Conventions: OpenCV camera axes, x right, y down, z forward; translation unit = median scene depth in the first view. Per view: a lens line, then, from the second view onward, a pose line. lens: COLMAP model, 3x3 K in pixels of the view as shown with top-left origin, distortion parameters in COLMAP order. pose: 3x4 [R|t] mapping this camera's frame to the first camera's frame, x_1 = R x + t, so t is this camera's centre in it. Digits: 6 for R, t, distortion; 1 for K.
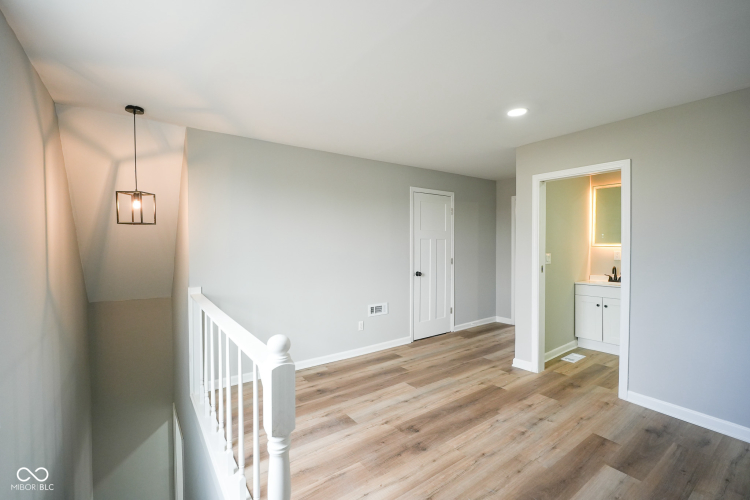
lens RADIAL K [[332.0, 0, 373.9], [0, 332.0, 247.0], [0, 0, 1]] dist [0.000178, 0.000035]
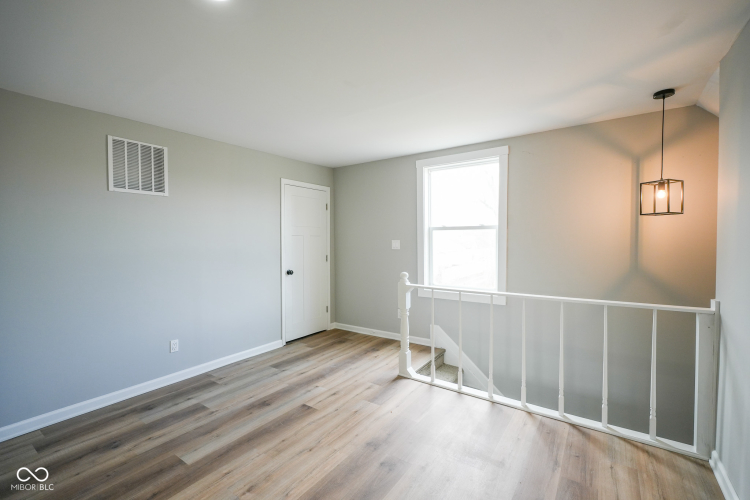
lens RADIAL K [[332.0, 0, 373.9], [0, 332.0, 247.0], [0, 0, 1]] dist [0.000178, 0.000035]
pose [[-0.949356, 0.021051, -0.313497, 0.433906], [0.005728, 0.998747, 0.049718, -0.034367], [0.314150, 0.045405, -0.948287, 1.913044]]
